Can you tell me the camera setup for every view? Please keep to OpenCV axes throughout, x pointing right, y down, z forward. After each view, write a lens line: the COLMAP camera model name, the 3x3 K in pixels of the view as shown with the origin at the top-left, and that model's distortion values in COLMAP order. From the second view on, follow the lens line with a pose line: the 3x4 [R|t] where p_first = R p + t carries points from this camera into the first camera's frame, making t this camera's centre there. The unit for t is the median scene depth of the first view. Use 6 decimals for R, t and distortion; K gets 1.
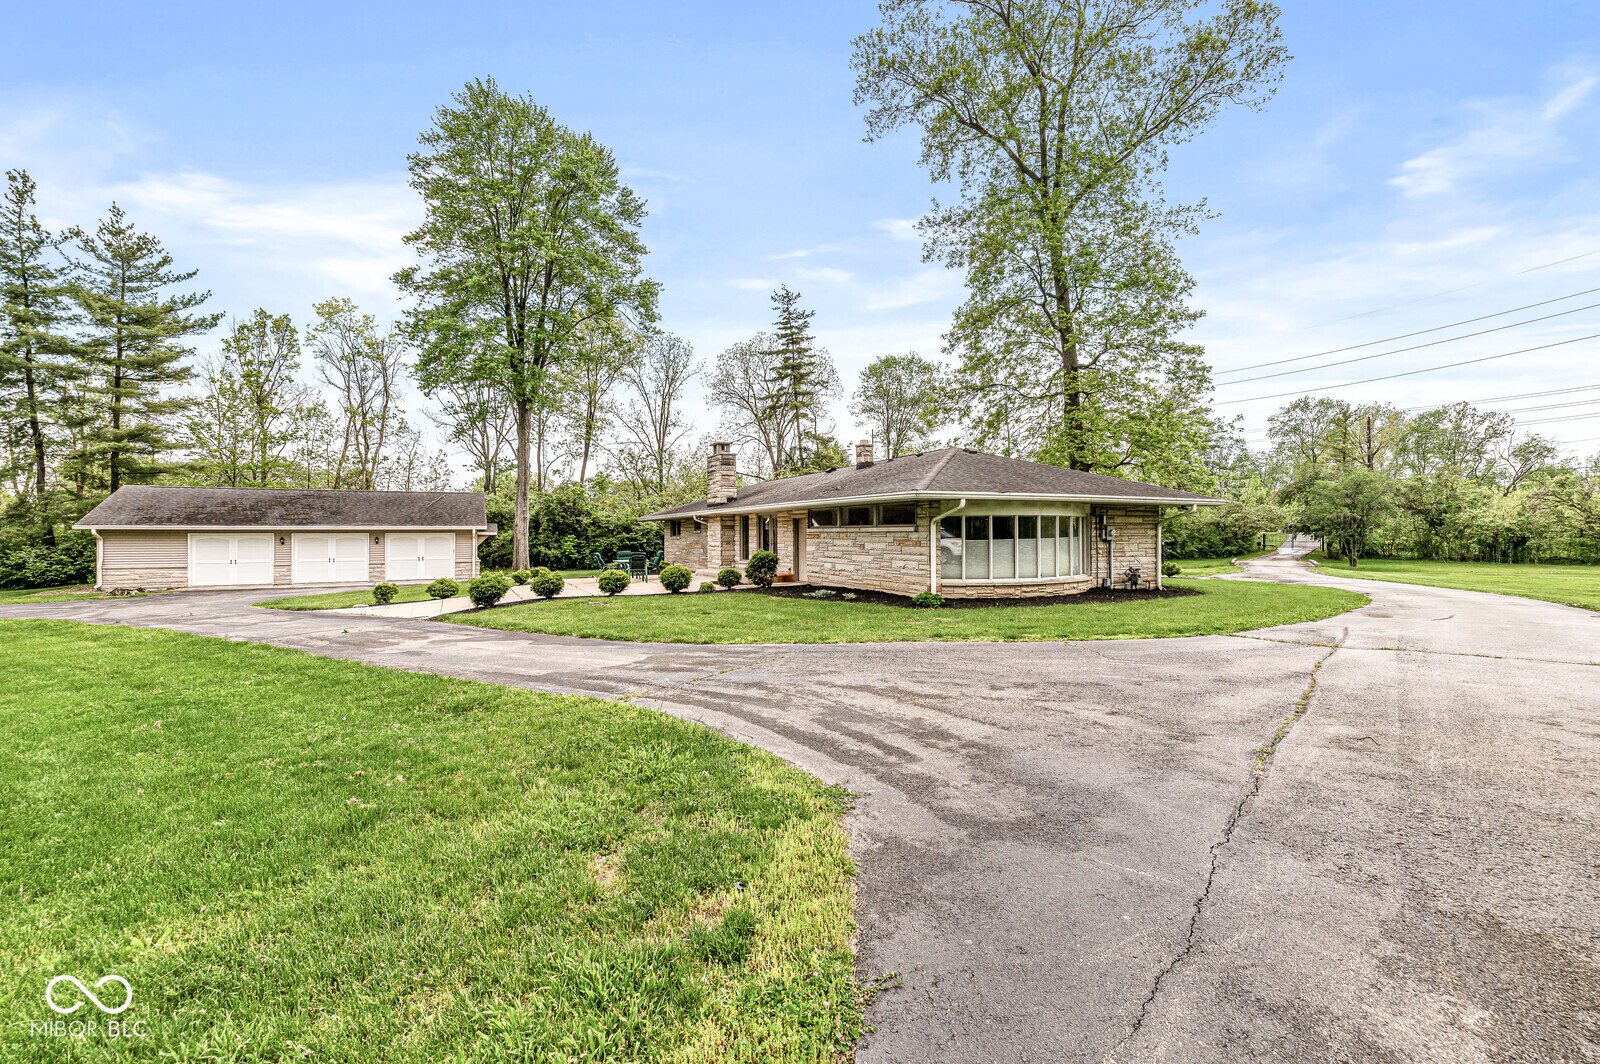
lens RADIAL K [[683.4, 0, 800.0], [0, 683.4, 532.0], [0, 0, 1]] dist [-0.001467, 0.000189]
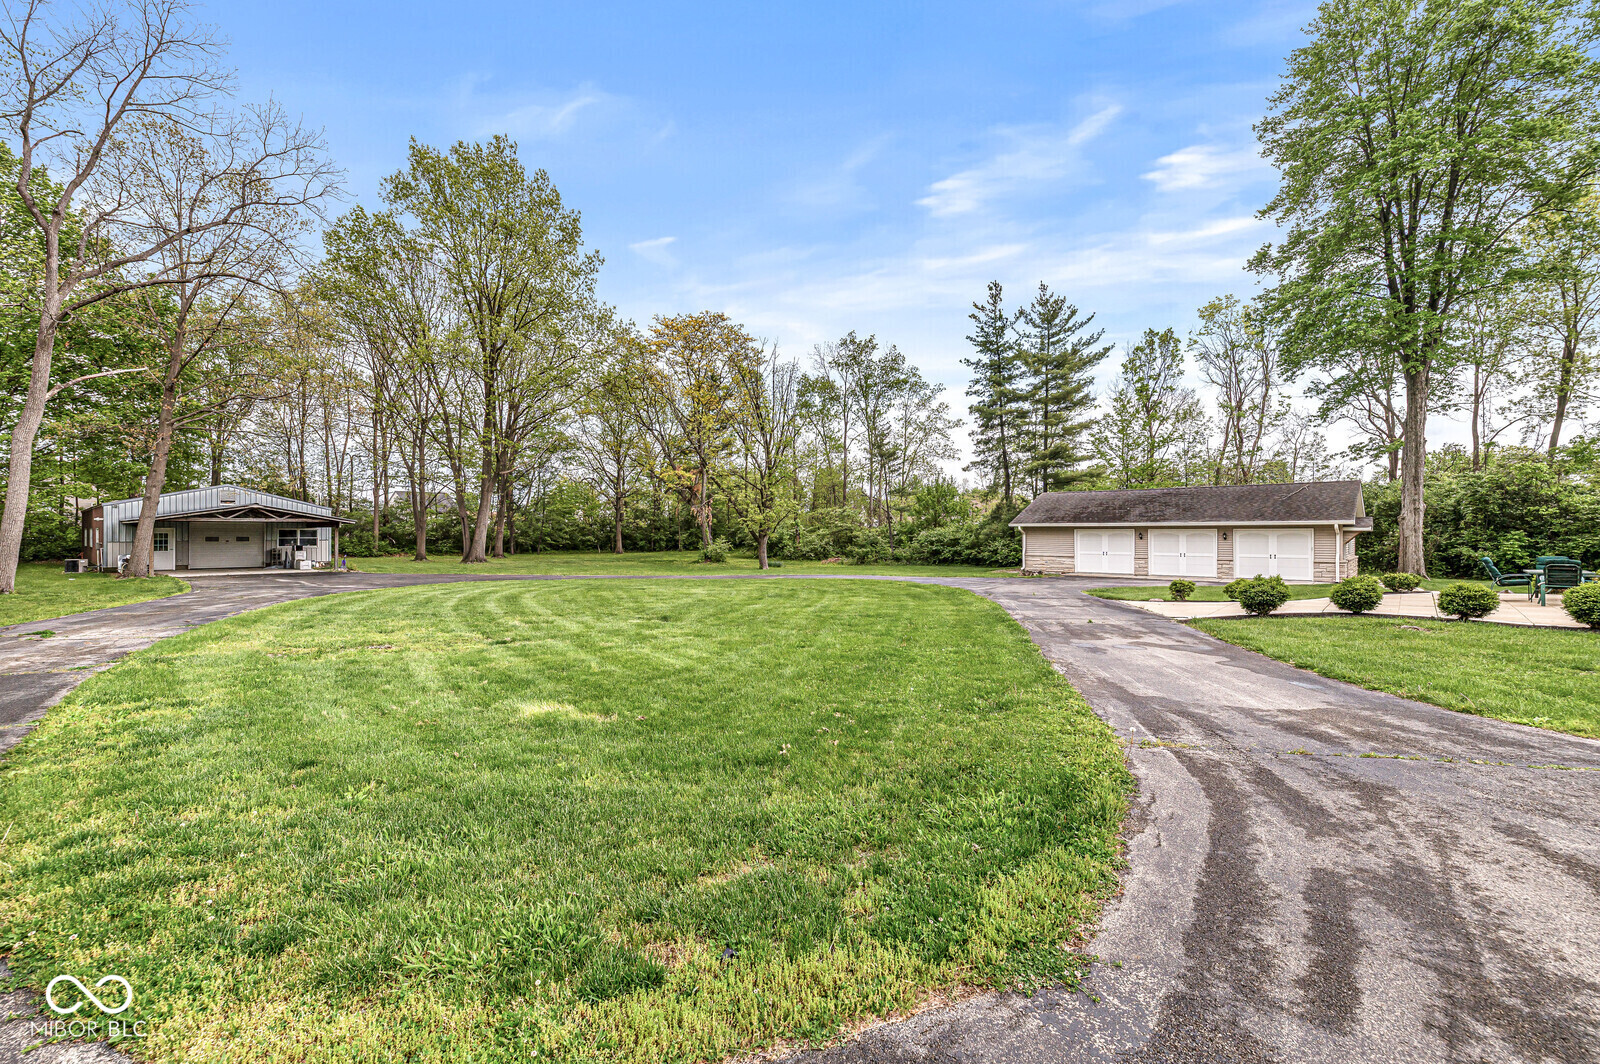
lens RADIAL K [[686.8, 0, 800.0], [0, 686.8, 532.0], [0, 0, 1]] dist [-0.000611, 0.000260]
pose [[0.366927, 0.003600, -0.930243, 0.069879], [0.004365, 0.999975, 0.005592, -0.002086], [0.930240, -0.006113, 0.366902, 0.062823]]
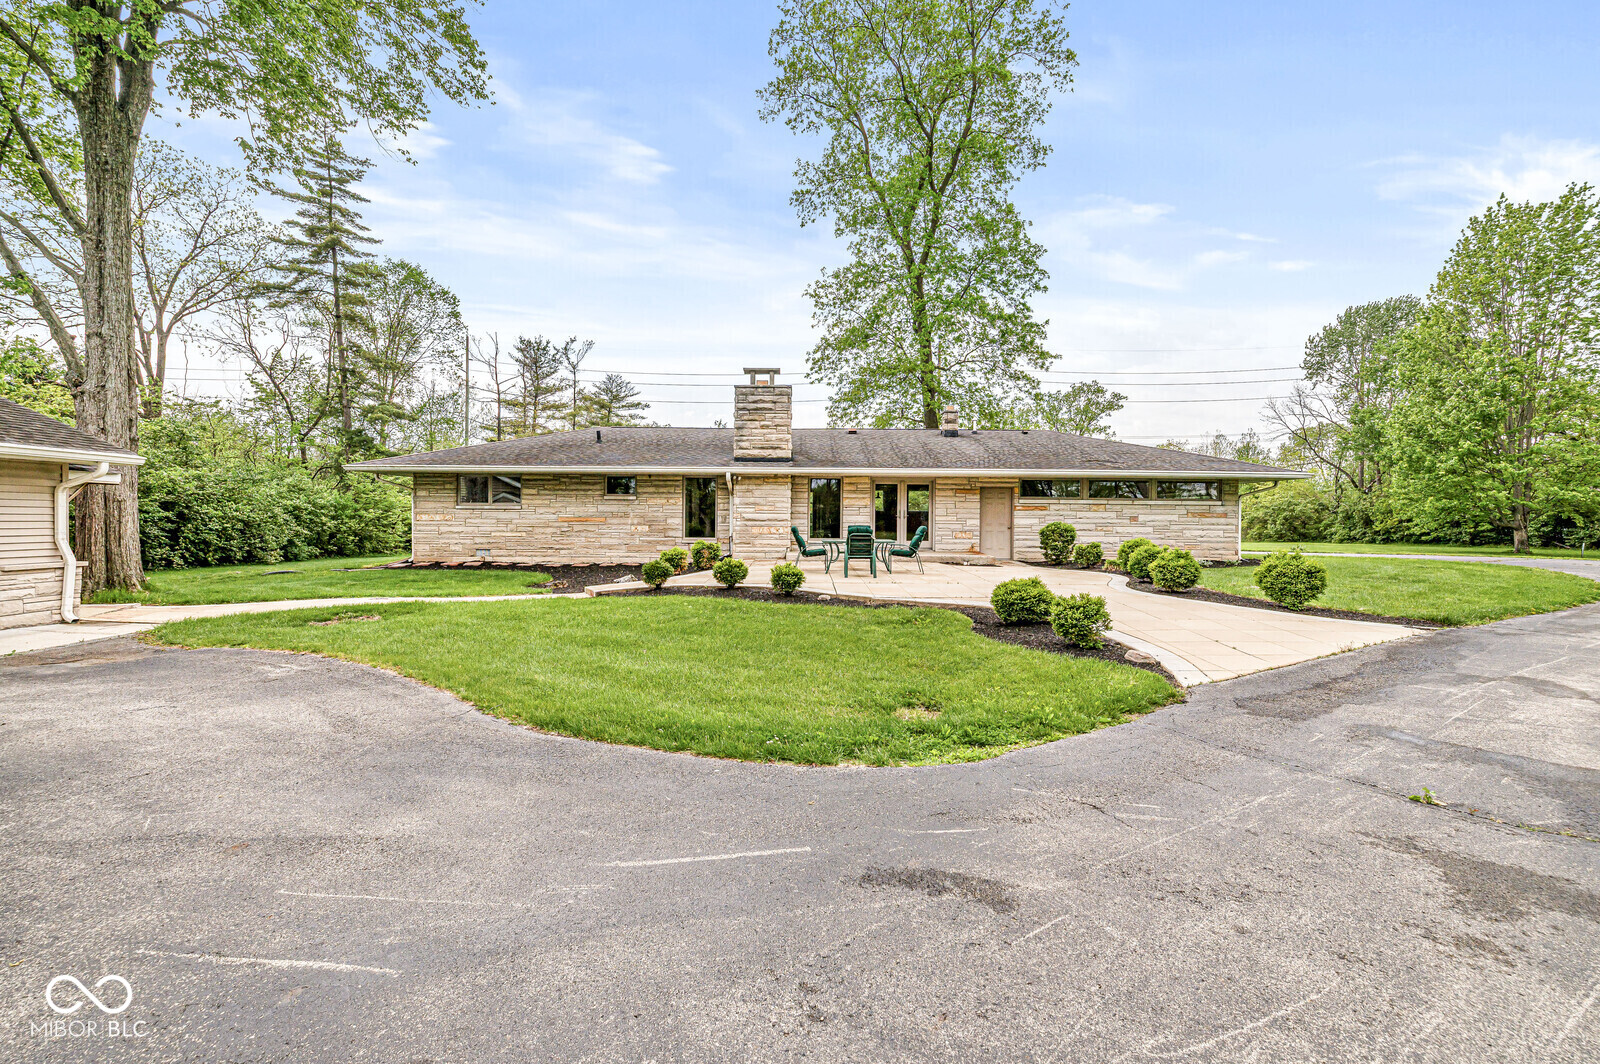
lens RADIAL K [[686.0, 0, 800.0], [0, 686.0, 532.0], [0, 0, 1]] dist [-0.001228, 0.000169]
pose [[0.443747, -0.006454, 0.896129, -0.592029], [-0.012732, 0.999828, 0.013505, 0.018798], [-0.896062, -0.017402, 0.443588, 0.545951]]
